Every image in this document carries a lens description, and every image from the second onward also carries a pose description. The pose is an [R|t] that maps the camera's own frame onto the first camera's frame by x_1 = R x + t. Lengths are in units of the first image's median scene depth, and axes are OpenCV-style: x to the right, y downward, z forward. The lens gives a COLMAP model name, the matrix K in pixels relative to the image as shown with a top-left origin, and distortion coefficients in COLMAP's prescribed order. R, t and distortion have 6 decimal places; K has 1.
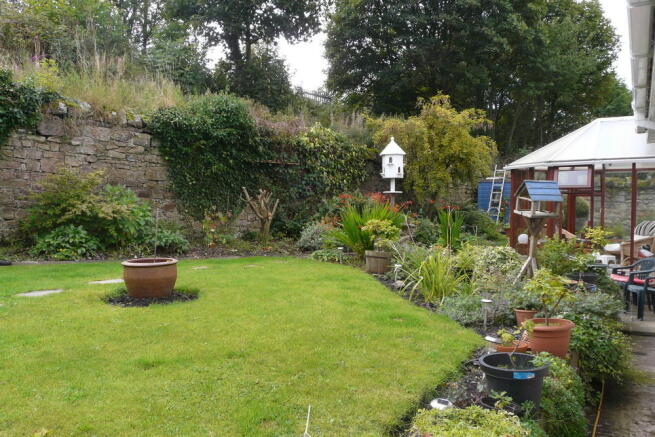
lens RADIAL K [[519.1, 0, 327.5], [0, 519.1, 218.5], [0, 0, 1]] dist [-0.144900, 0.180716]
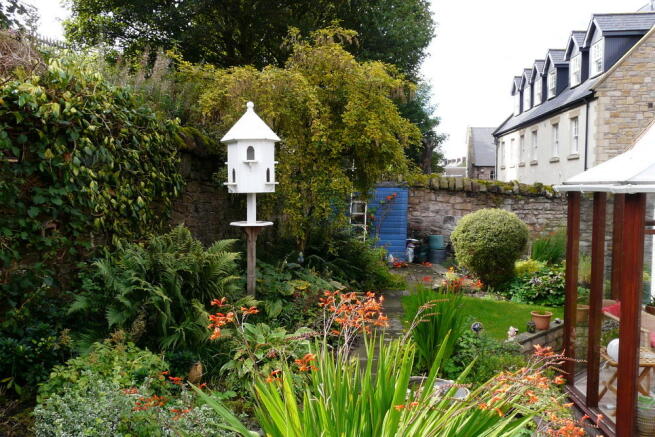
lens RADIAL K [[519.1, 0, 327.5], [0, 519.1, 218.5], [0, 0, 1]] dist [-0.144900, 0.180716]
pose [[0.886579, -0.028966, 0.461670, -0.025118], [0.015813, 0.999352, 0.032335, -0.069334], [-0.462307, -0.021367, 0.886462, 0.567750]]
